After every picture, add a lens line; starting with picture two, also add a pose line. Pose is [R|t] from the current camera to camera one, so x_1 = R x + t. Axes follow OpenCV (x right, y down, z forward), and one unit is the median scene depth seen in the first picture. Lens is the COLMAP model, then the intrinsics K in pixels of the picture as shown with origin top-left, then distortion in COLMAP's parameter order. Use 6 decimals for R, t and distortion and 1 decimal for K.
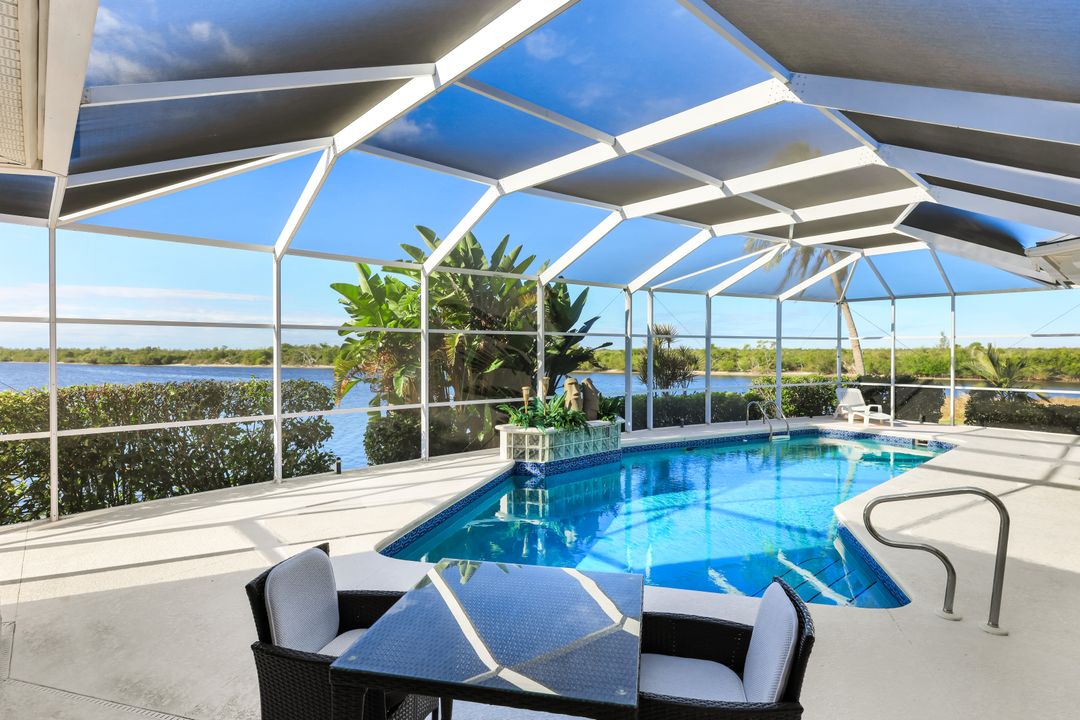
lens RADIAL K [[551.0, 0, 542.4], [0, 551.0, 359.2], [0, 0, 1]] dist [-0.002176, -0.000113]
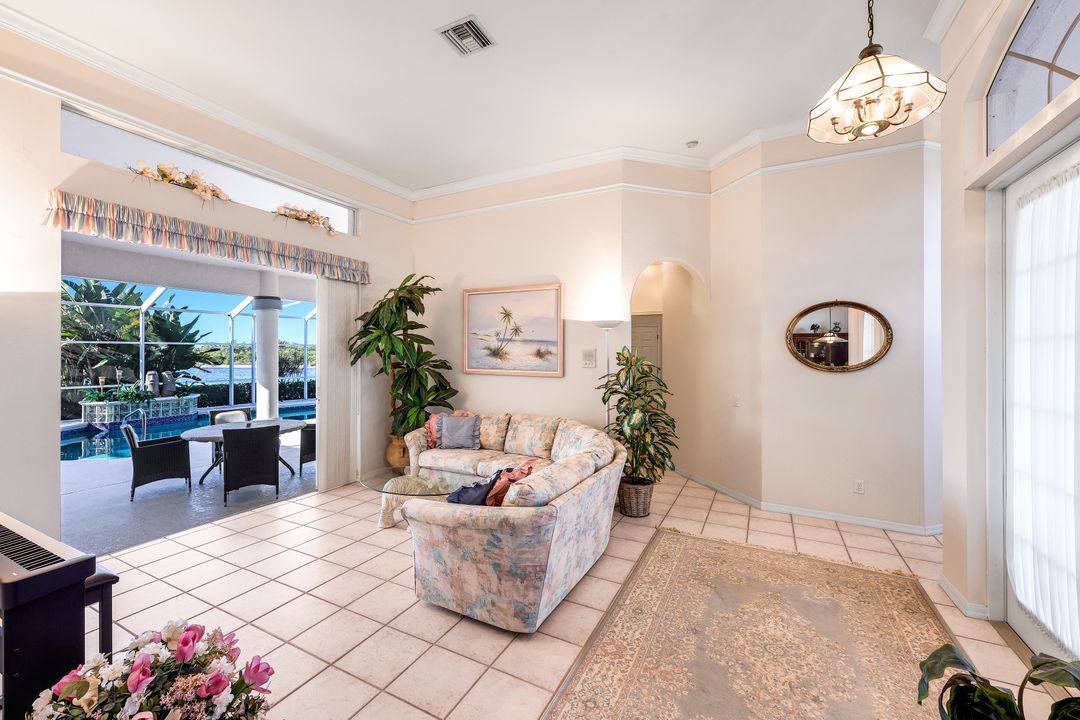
lens RADIAL K [[439.3, 0, 535.5], [0, 439.3, 349.7], [0, 0, 1]] dist [-0.002228, -0.000503]
pose [[0.939810, 0.003381, 0.341682, 0.618110], [0.002918, 0.999835, -0.017919, -0.002100], [-0.341686, 0.017838, 0.939645, -0.547487]]
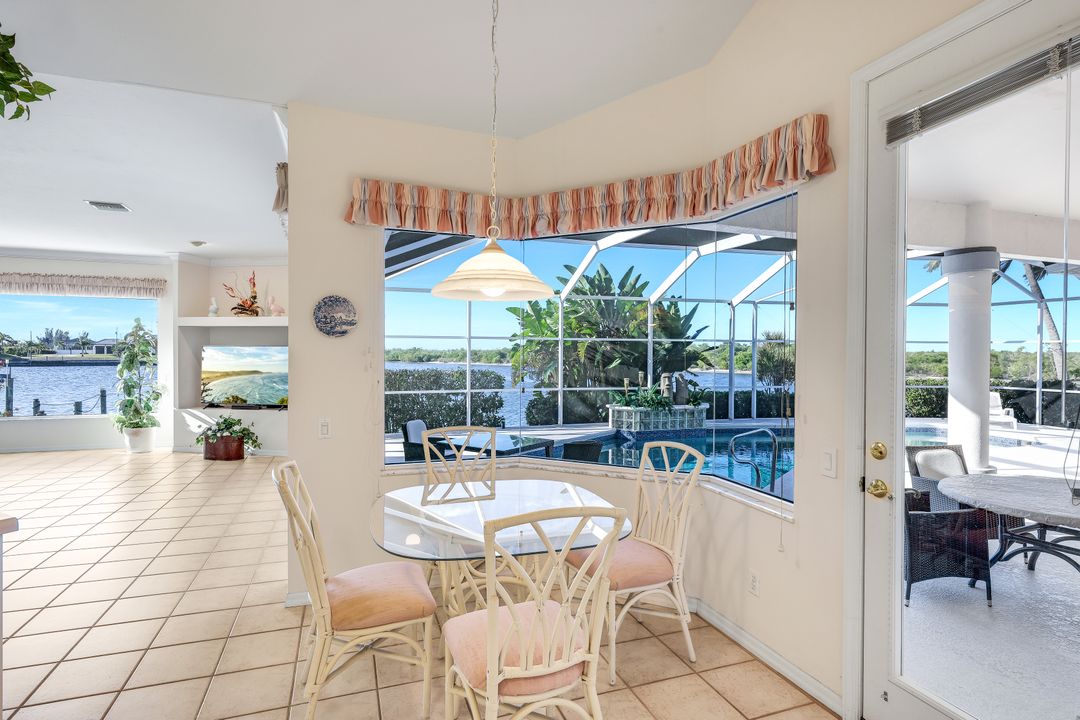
lens RADIAL K [[547.3, 0, 537.6], [0, 547.3, 358.4], [0, 0, 1]] dist [-0.001569, 0.000034]
pose [[0.920484, 0.009940, -0.390654, 0.264251], [-0.011135, 0.999938, -0.000795, 0.002701], [0.390622, 0.005082, 0.920537, -0.332783]]
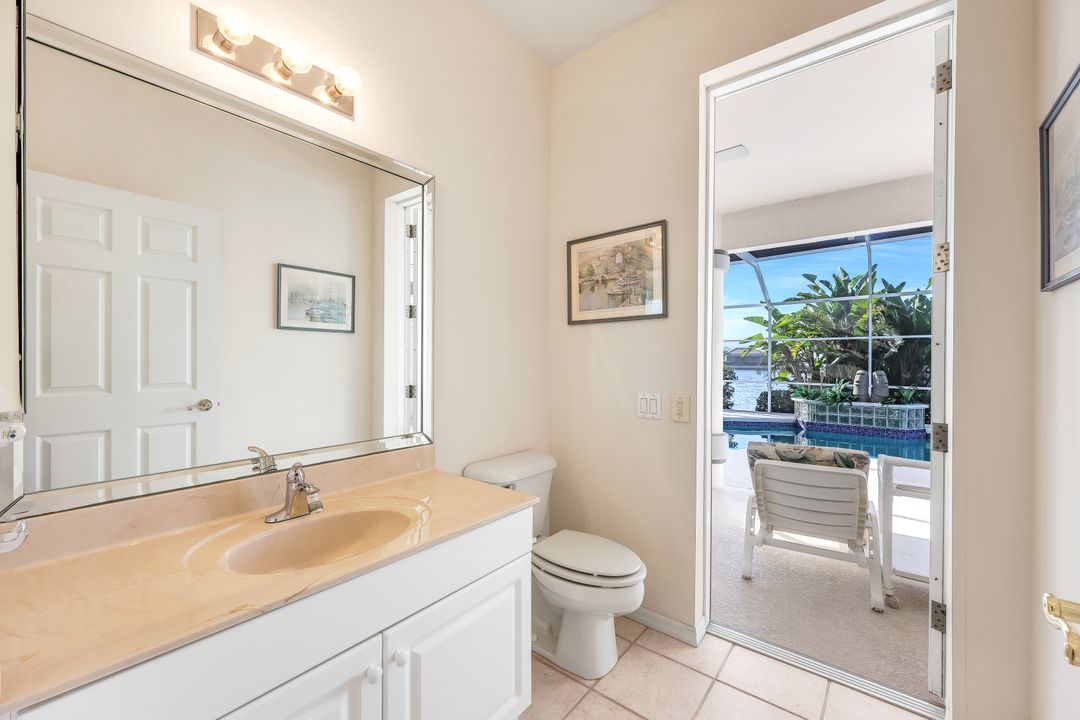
lens RADIAL K [[439.3, 0, 532.3], [0, 439.3, 365.7], [0, 0, 1]] dist [-0.002228, -0.000503]
pose [[0.136942, 0.016837, -0.990436, 0.937198], [-0.009078, 0.999835, 0.015742, 0.012459], [0.990538, 0.006836, 0.137072, 0.039807]]
